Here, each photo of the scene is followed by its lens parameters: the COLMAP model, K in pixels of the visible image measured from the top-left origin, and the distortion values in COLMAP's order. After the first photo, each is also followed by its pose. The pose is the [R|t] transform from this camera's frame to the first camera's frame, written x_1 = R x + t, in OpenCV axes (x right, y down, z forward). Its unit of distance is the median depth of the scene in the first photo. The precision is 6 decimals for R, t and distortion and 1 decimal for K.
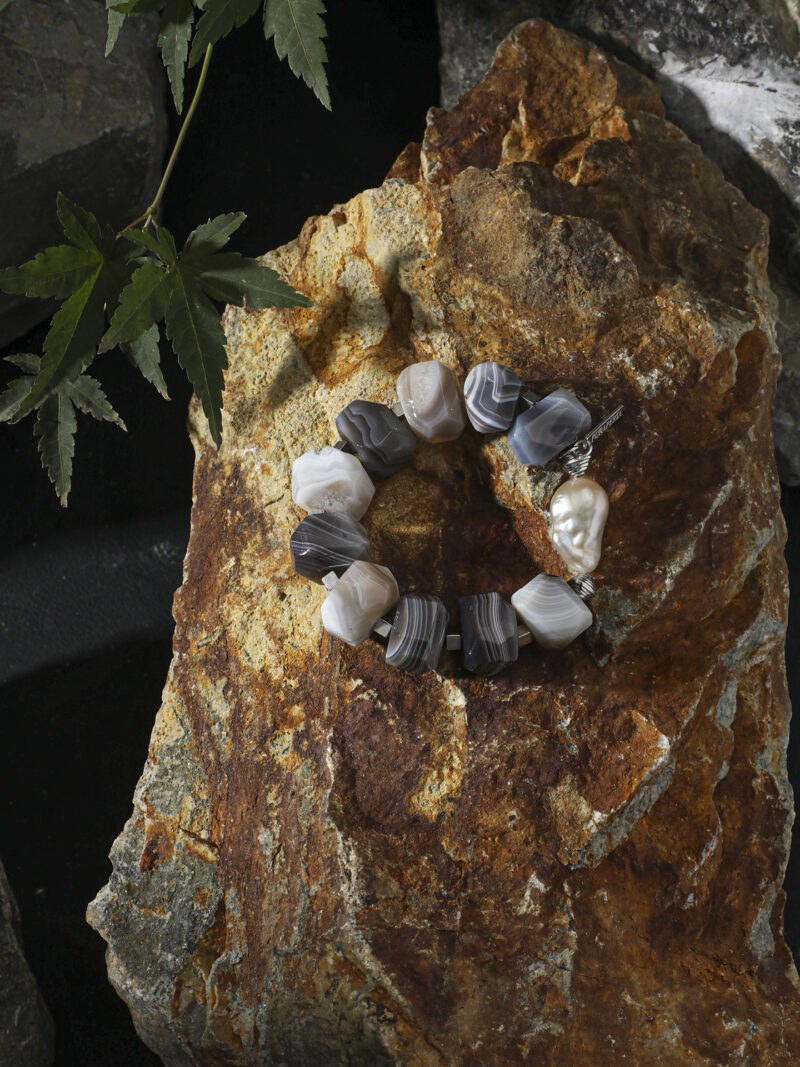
lens RADIAL K [[1795.0, 0, 362.9], [0, 1795.0, 533.9], [0, 0, 1]] dist [0.138773, -0.155636]
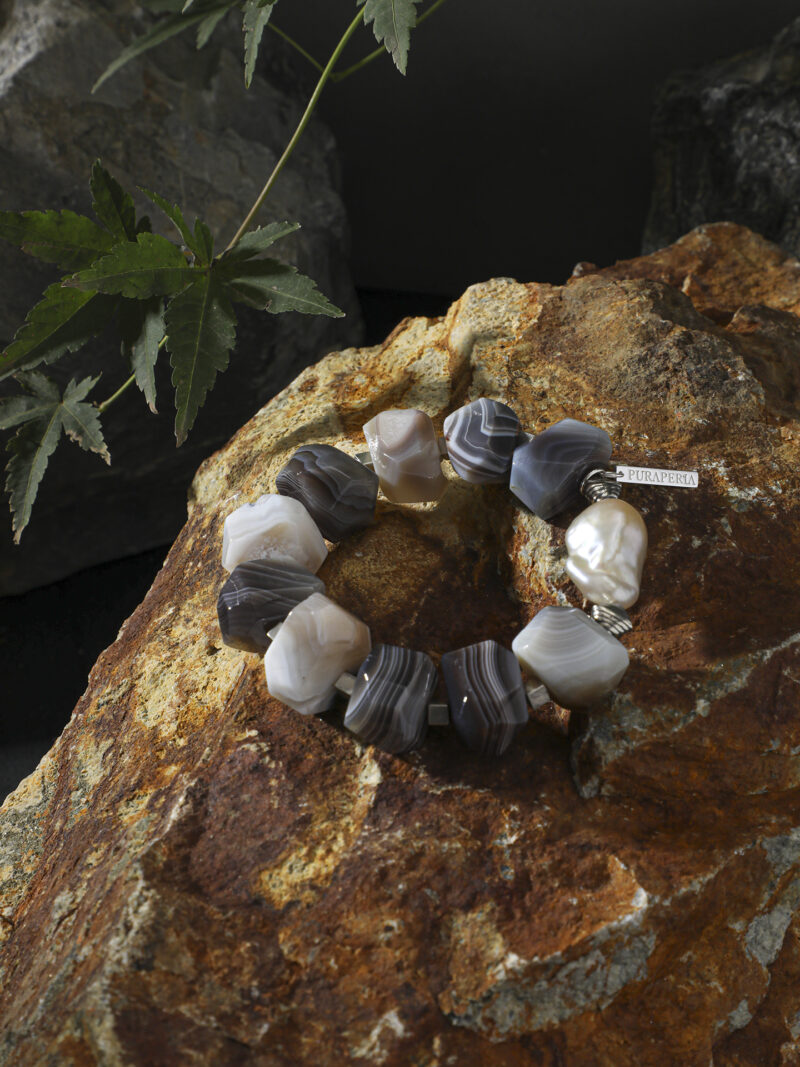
lens RADIAL K [[1795.0, 0, 362.9], [0, 1795.0, 533.9], [0, 0, 1]] dist [0.138773, -0.155636]
pose [[0.958026, 0.194281, -0.210810, 0.173634], [-0.255045, 0.913395, -0.317271, 0.221156], [0.130913, 0.357720, 0.924607, 0.282583]]
